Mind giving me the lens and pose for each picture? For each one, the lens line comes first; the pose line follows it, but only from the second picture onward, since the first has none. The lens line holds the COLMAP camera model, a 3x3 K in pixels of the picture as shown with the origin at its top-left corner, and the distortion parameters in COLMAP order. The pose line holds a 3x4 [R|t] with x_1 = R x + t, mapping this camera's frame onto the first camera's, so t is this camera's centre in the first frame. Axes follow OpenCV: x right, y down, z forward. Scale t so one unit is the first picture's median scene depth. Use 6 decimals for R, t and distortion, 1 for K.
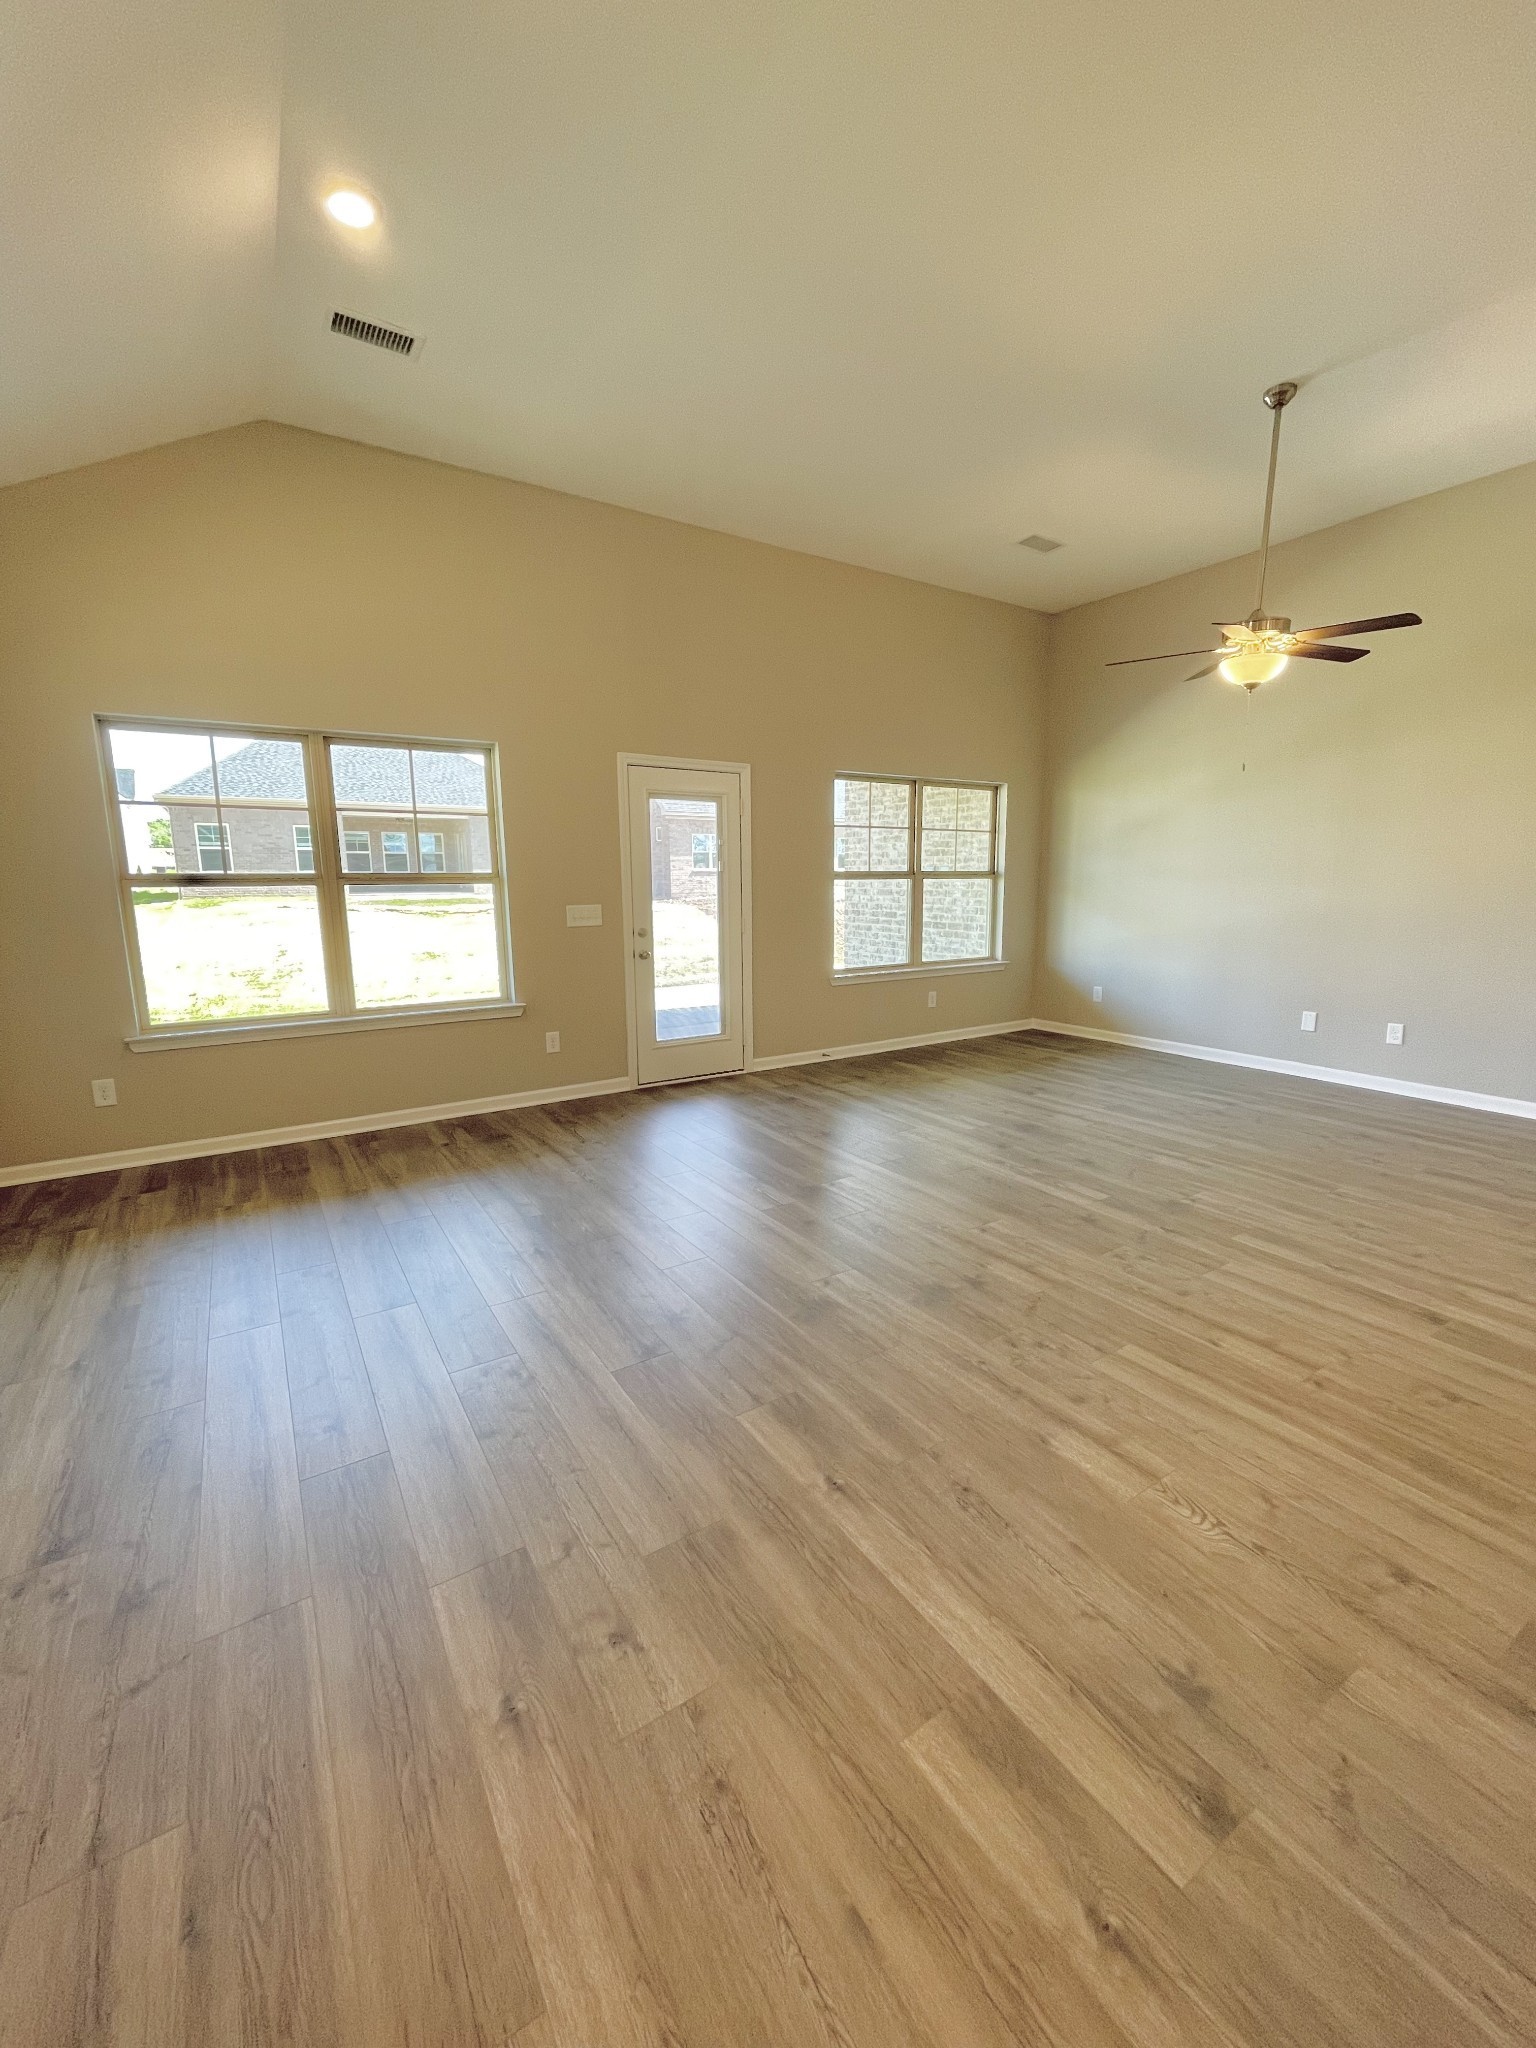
lens RADIAL K [[822.5, 0, 771.4], [0, 822.5, 1023.0], [0, 0, 1]] dist [-0.003431, -0.000487]
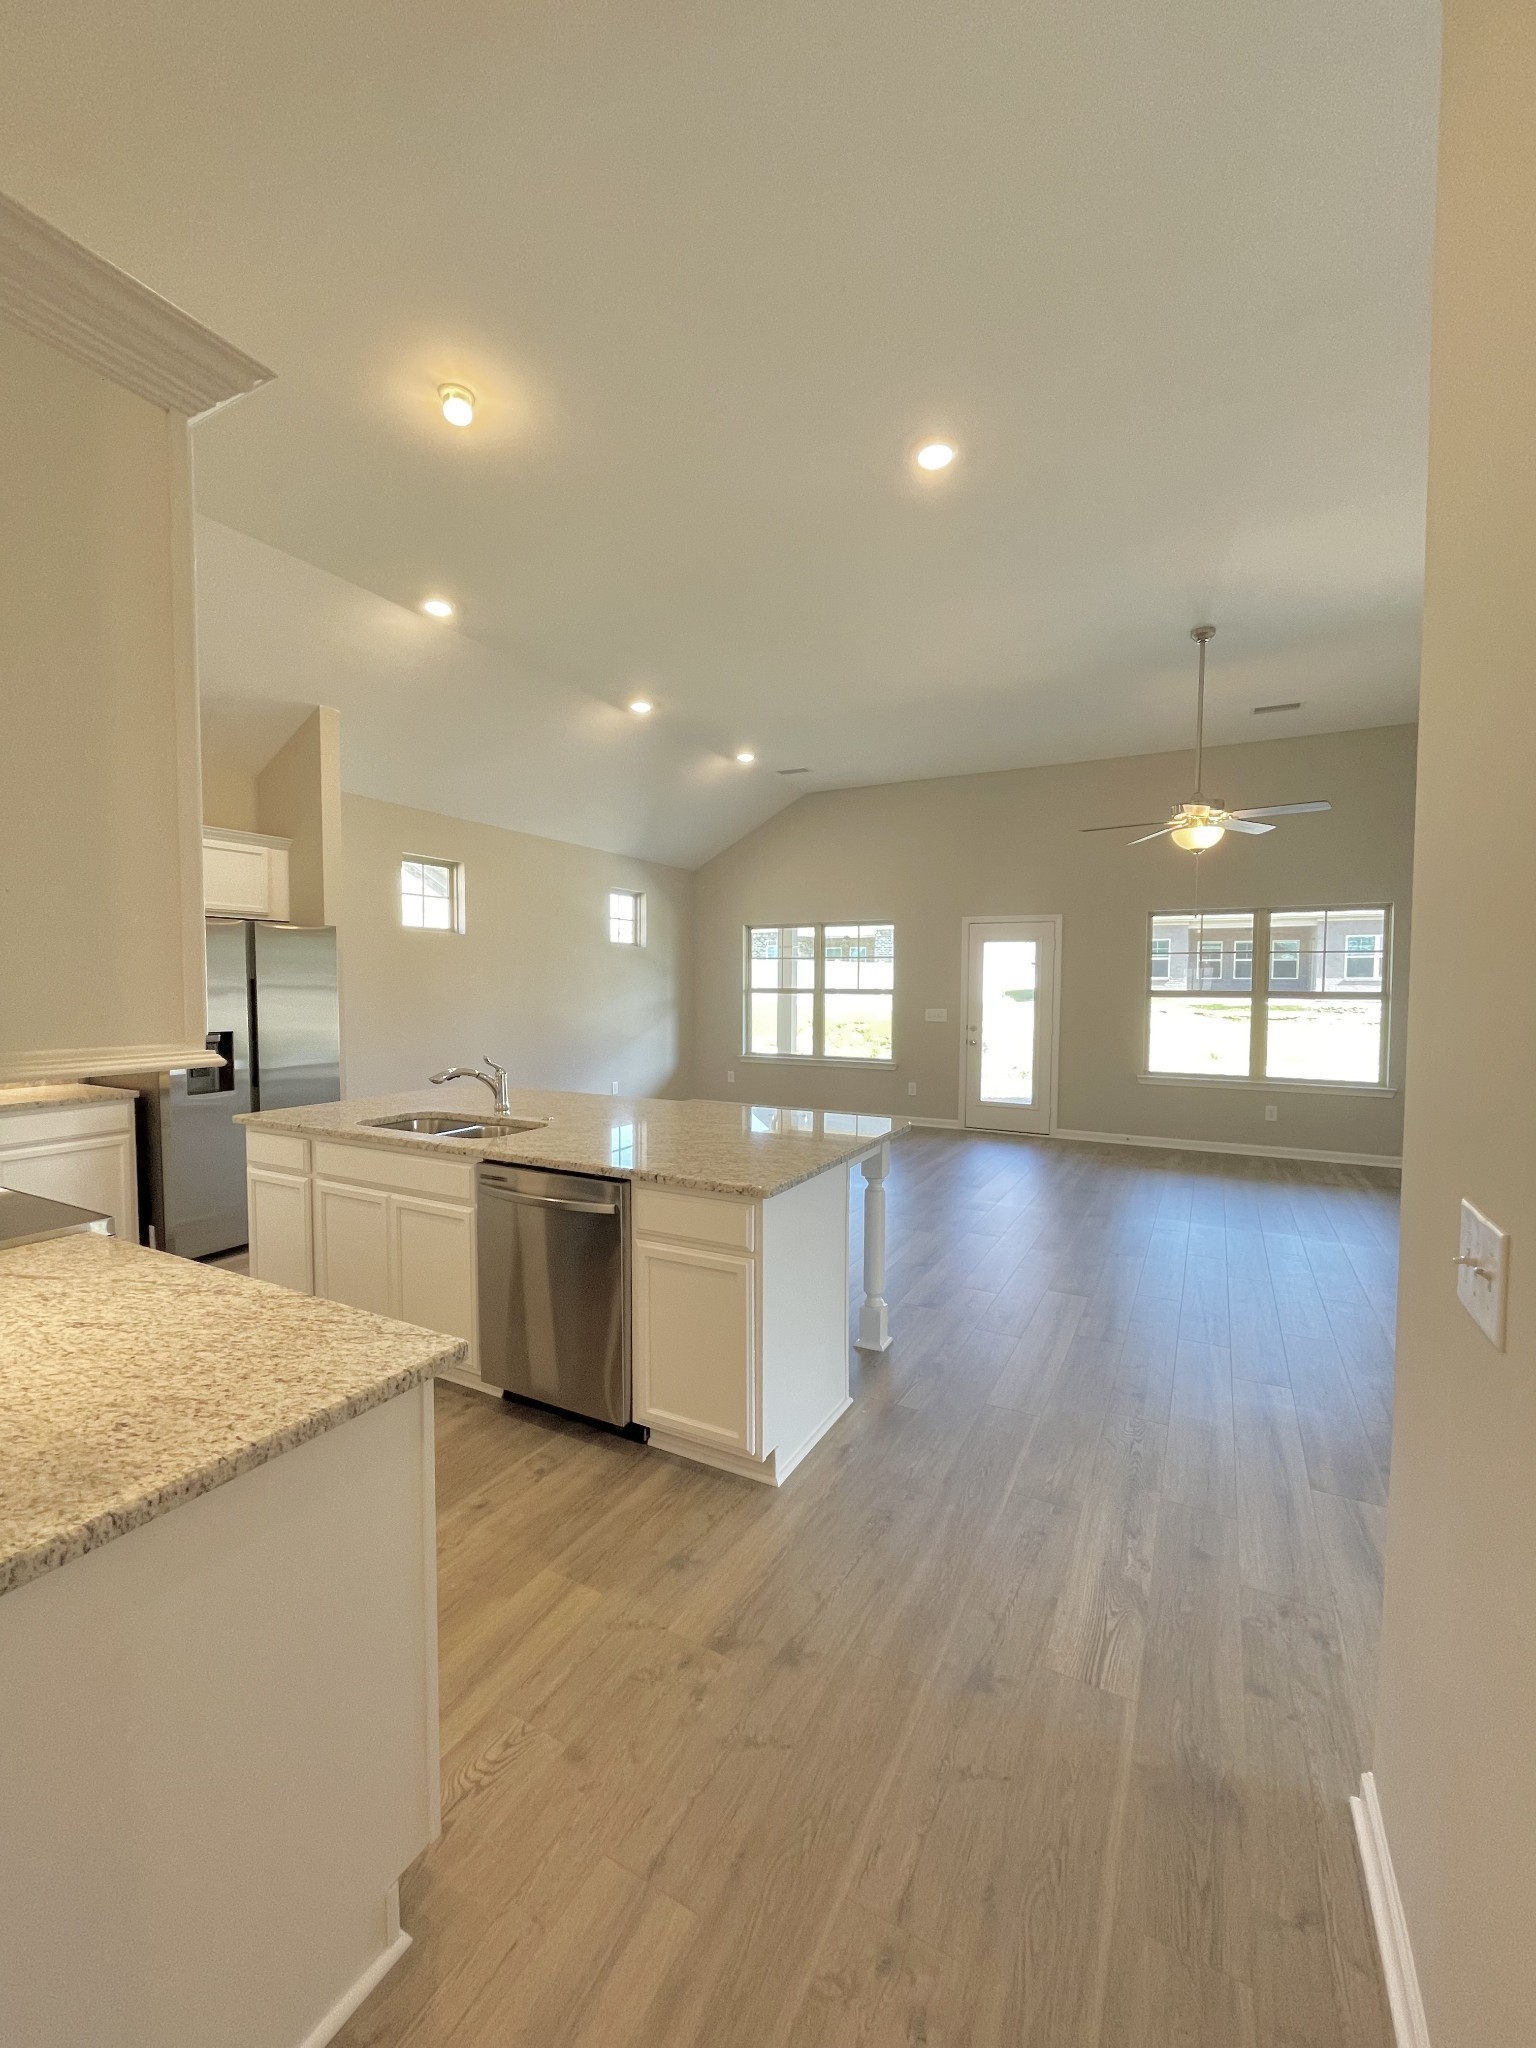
lens RADIAL K [[822.5, 0, 767.6], [0, 822.5, 1026.2], [0, 0, 1]] dist [-0.003431, -0.000487]
pose [[0.480827, 0.055744, -0.875042, 1.009038], [-0.155554, 0.987570, -0.022563, -0.018671], [0.862907, 0.146965, 0.483521, -0.079142]]
